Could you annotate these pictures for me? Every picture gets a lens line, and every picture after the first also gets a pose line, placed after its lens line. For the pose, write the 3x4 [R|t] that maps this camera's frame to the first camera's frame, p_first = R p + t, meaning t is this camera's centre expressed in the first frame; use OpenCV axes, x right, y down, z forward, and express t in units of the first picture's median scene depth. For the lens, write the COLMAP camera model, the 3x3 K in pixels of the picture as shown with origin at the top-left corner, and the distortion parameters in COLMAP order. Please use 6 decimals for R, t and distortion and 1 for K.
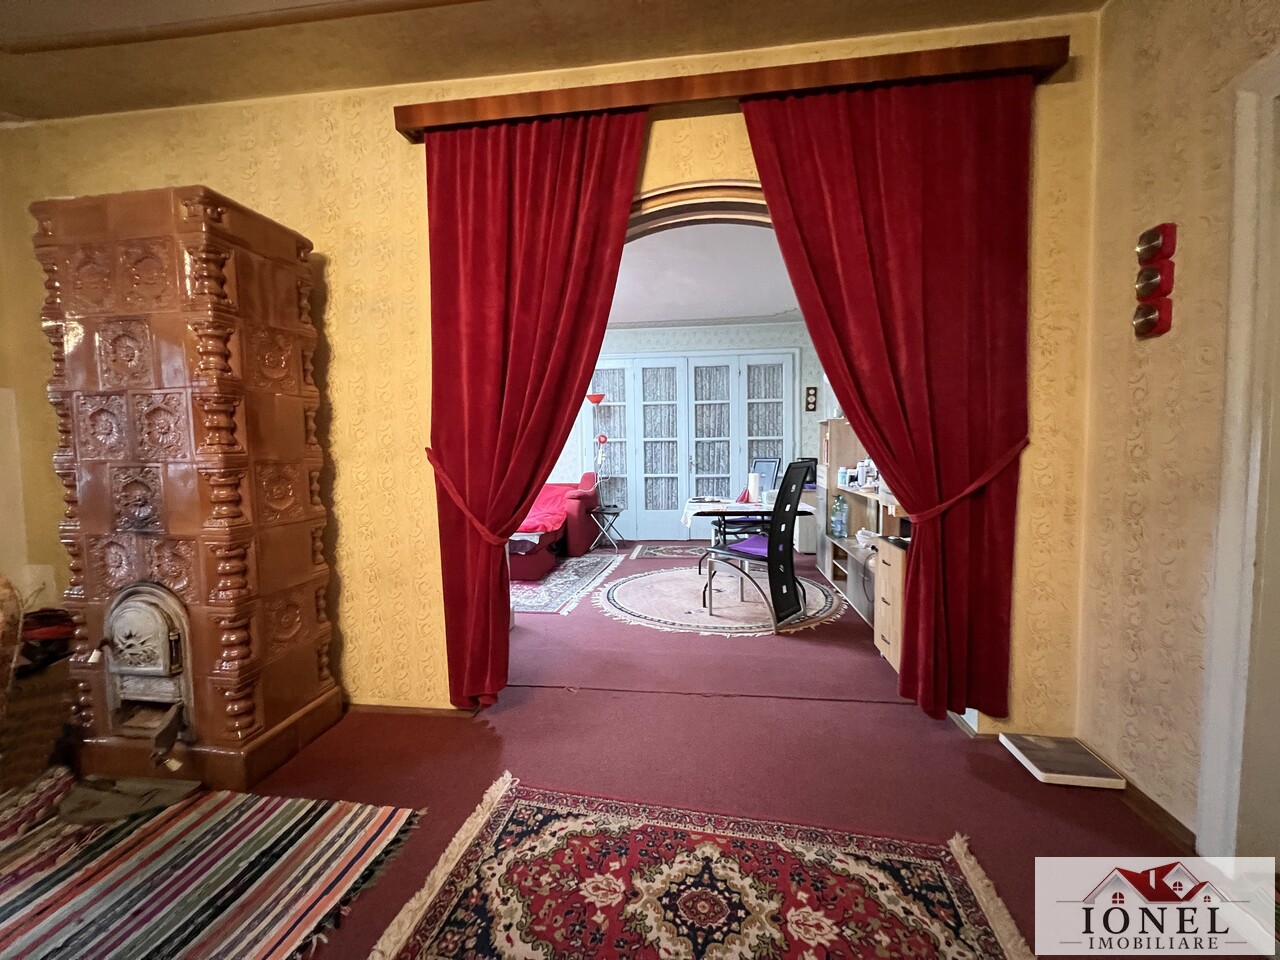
lens RADIAL K [[514.8, 0, 639.9], [0, 514.8, 476.0], [0, 0, 1]] dist [0.001435, 0.000033]
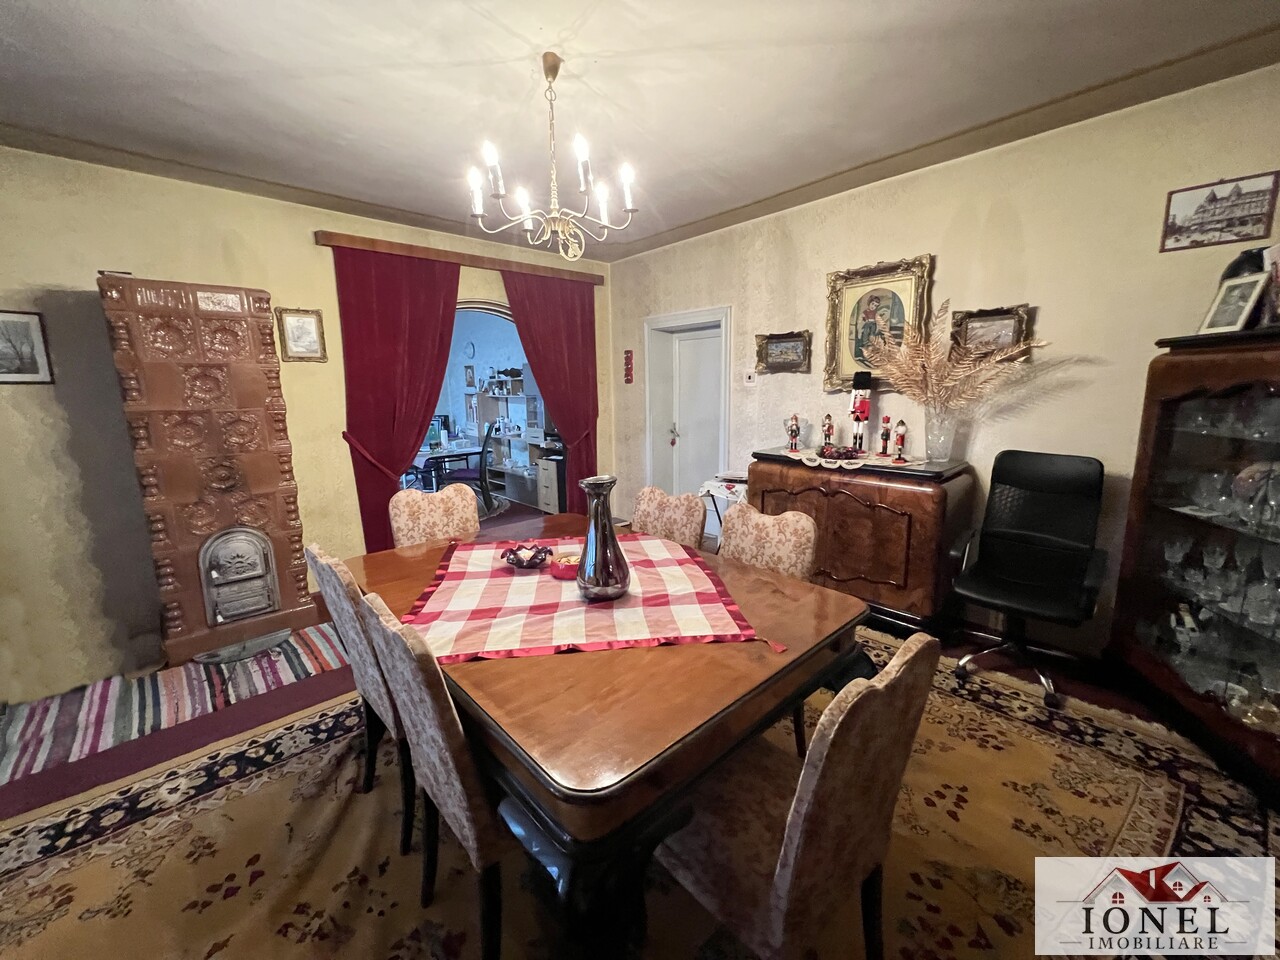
lens RADIAL K [[508.4, 0, 640.6], [0, 508.4, 473.5], [0, 0, 1]] dist [-0.000165, 0.000000]
pose [[0.633735, -0.128403, 0.762819, -1.302141], [0.050507, 0.990891, 0.124834, -0.090806], [-0.771899, -0.040584, 0.634448, -0.983998]]
